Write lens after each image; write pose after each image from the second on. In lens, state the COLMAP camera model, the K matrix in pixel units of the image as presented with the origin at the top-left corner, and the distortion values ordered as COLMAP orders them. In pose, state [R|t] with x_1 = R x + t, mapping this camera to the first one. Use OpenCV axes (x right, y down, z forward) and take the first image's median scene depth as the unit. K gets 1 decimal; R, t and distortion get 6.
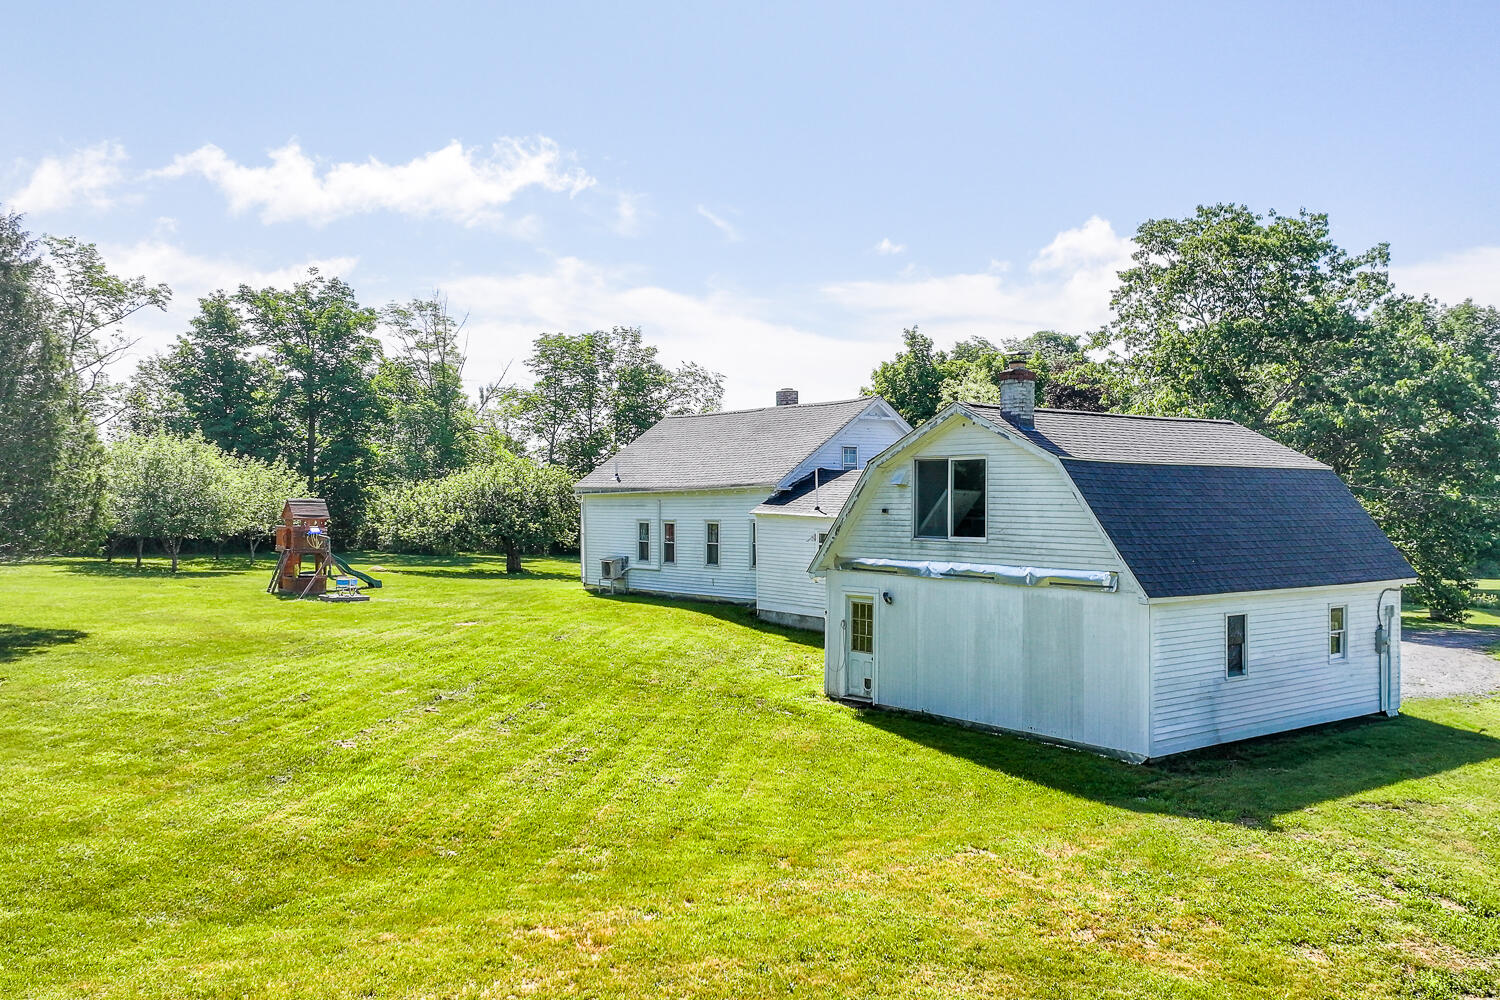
lens RADIAL K [[1223.1, 0, 750.0], [0, 1223.1, 500.0], [0, 0, 1]] dist [0.009478, 0.001122]
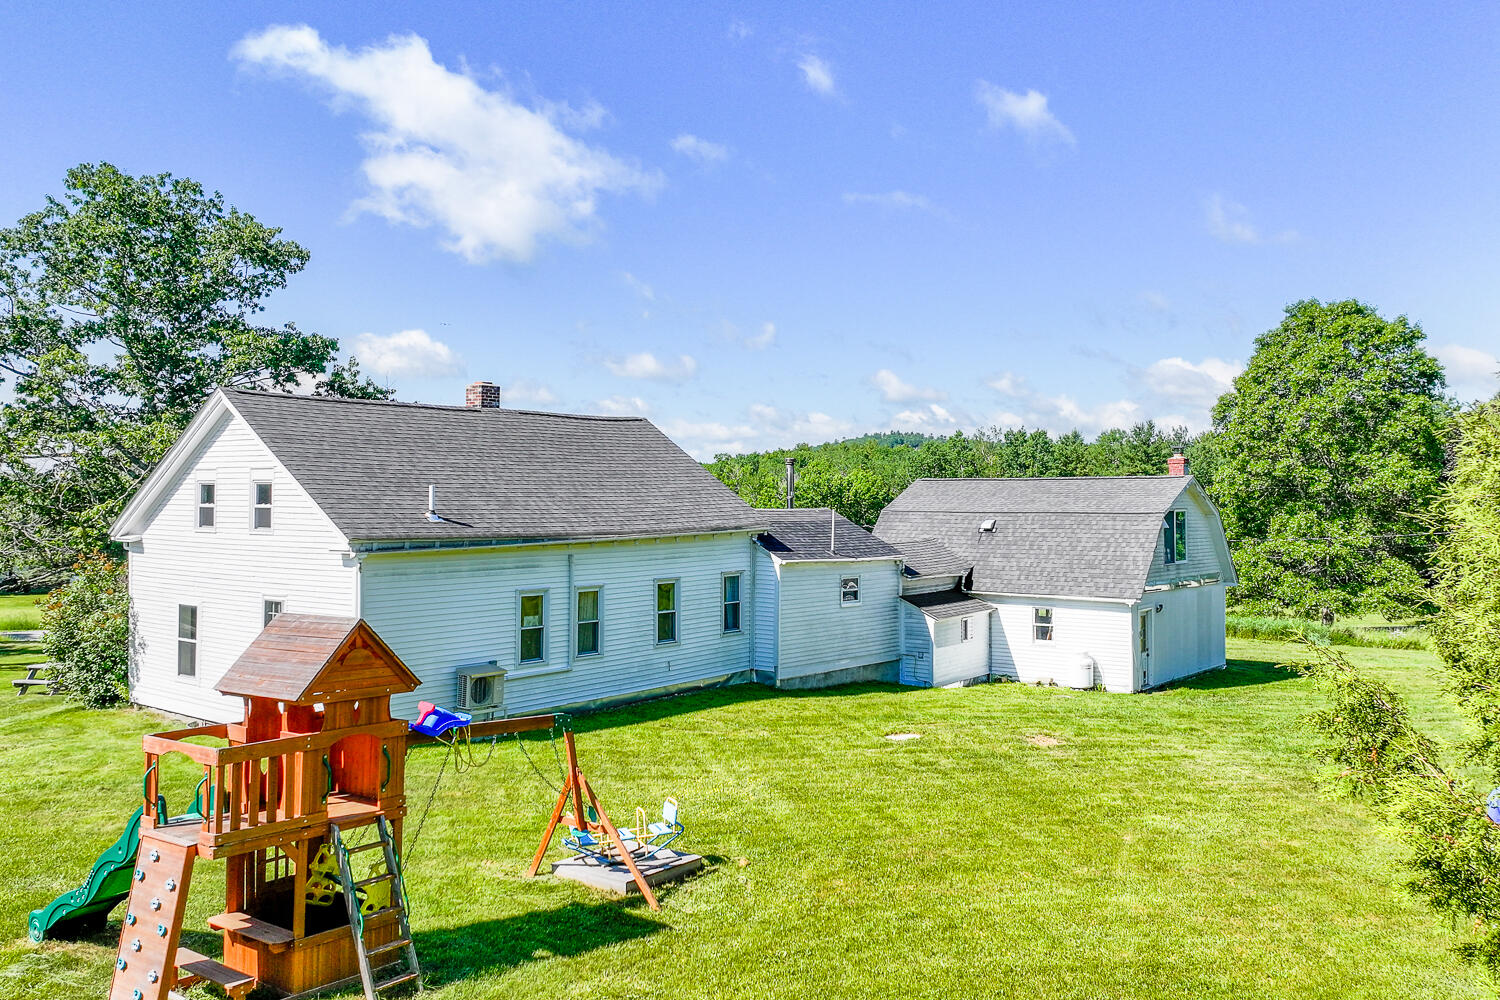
lens RADIAL K [[1246.9, 0, 750.0], [0, 1246.9, 500.0], [0, 0, 1]] dist [-0.001887, -0.000911]
pose [[-0.221762, -0.002192, 0.975098, -1.105930], [0.002085, 0.999994, 0.002722, -0.045430], [-0.975099, 0.002636, -0.221756, 1.658648]]
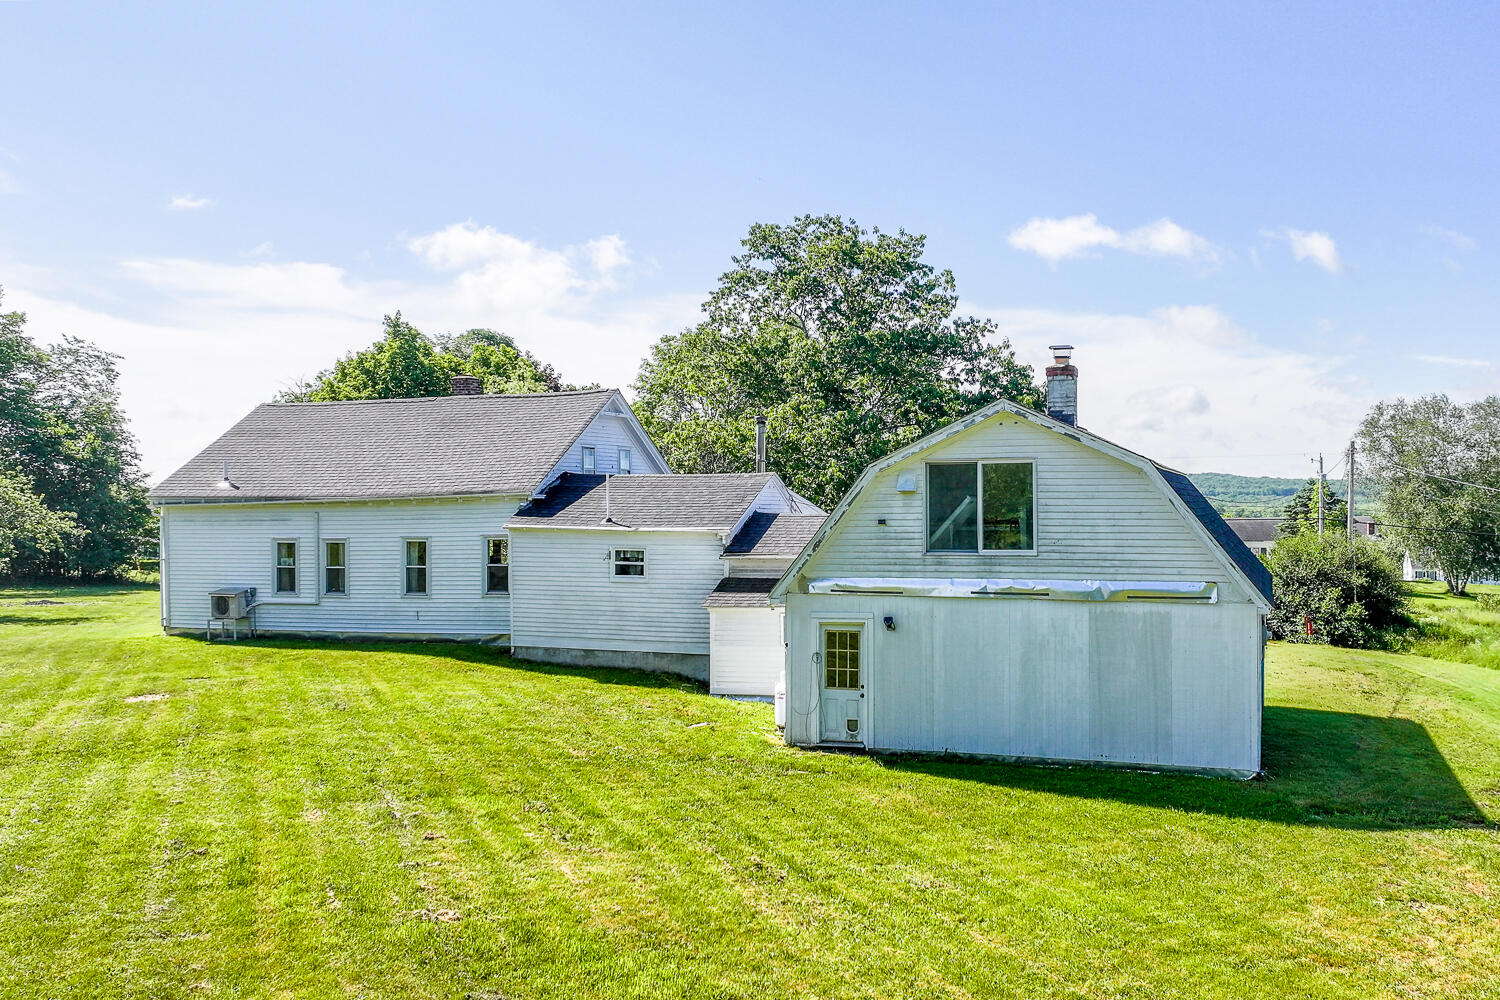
lens RADIAL K [[1246.9, 0, 750.0], [0, 1246.9, 500.0], [0, 0, 1]] dist [-0.001887, -0.000911]
pose [[0.836399, -0.005725, 0.548091, -0.434826], [0.008894, 0.999956, -0.003128, -0.004458], [-0.548048, 0.007491, 0.836413, 0.311258]]
